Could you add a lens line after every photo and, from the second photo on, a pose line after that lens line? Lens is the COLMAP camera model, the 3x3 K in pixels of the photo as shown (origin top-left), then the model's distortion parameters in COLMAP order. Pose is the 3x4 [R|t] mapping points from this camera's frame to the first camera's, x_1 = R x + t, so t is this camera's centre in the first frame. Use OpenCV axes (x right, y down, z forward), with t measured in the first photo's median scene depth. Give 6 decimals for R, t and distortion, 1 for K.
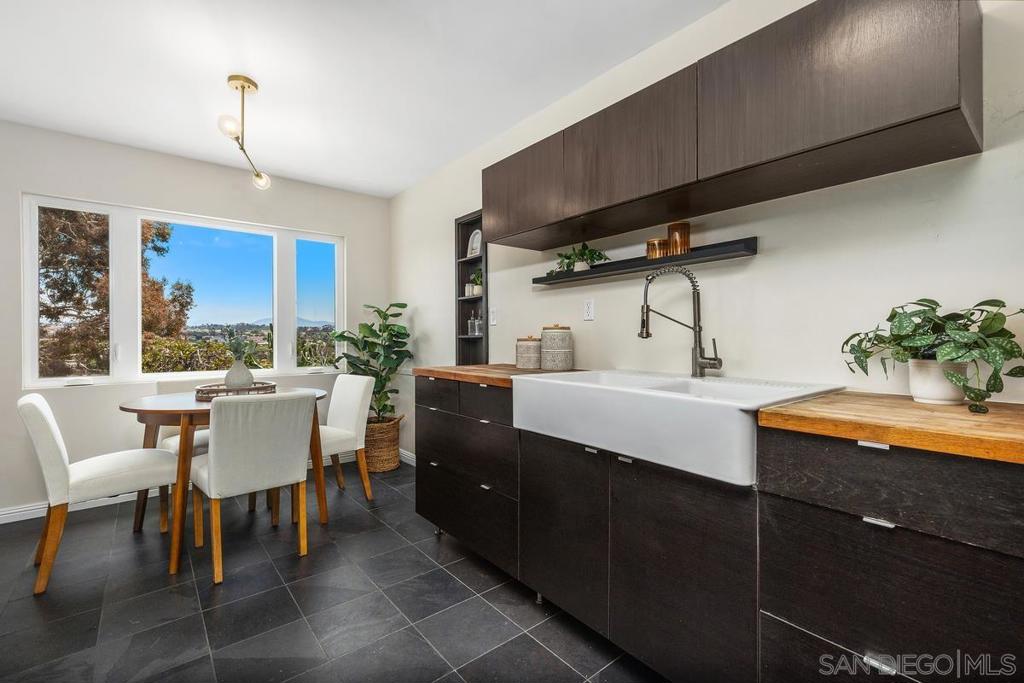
lens RADIAL K [[443.7, 0, 509.9], [0, 443.7, 324.6], [0, 0, 1]] dist [0.001989, 0.000460]
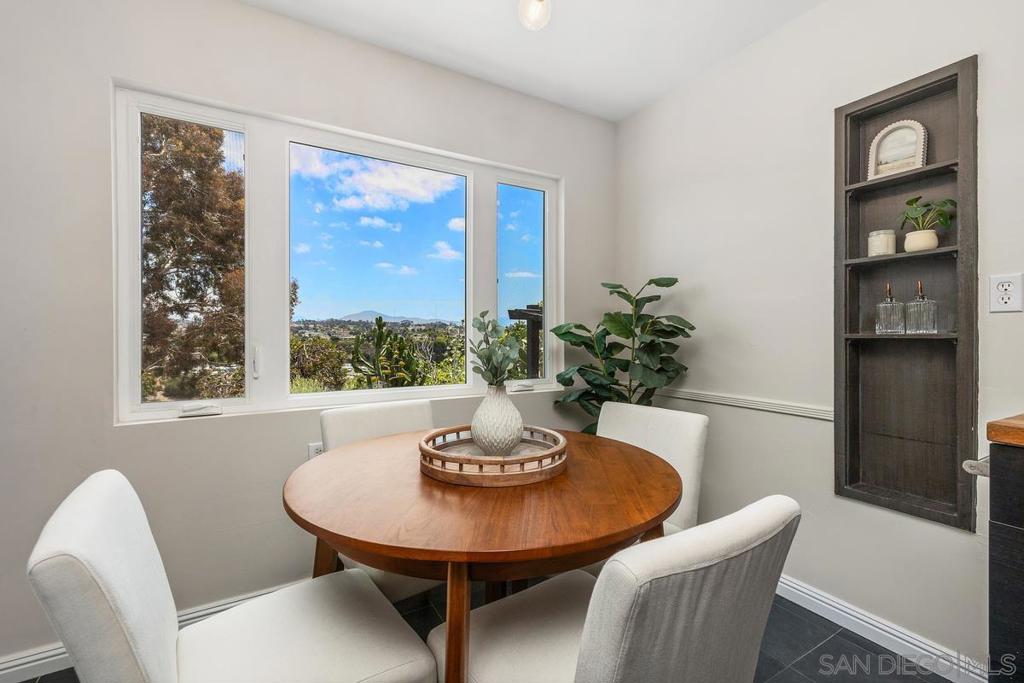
lens RADIAL K [[443.7, 0, 509.9], [0, 443.7, 324.6], [0, 0, 1]] dist [0.001989, 0.000460]
pose [[0.986759, 0.000491, -0.162192, -0.352486], [0.001267, 0.999942, 0.010739, 0.006858], [0.162188, -0.010802, 0.986701, 0.361680]]
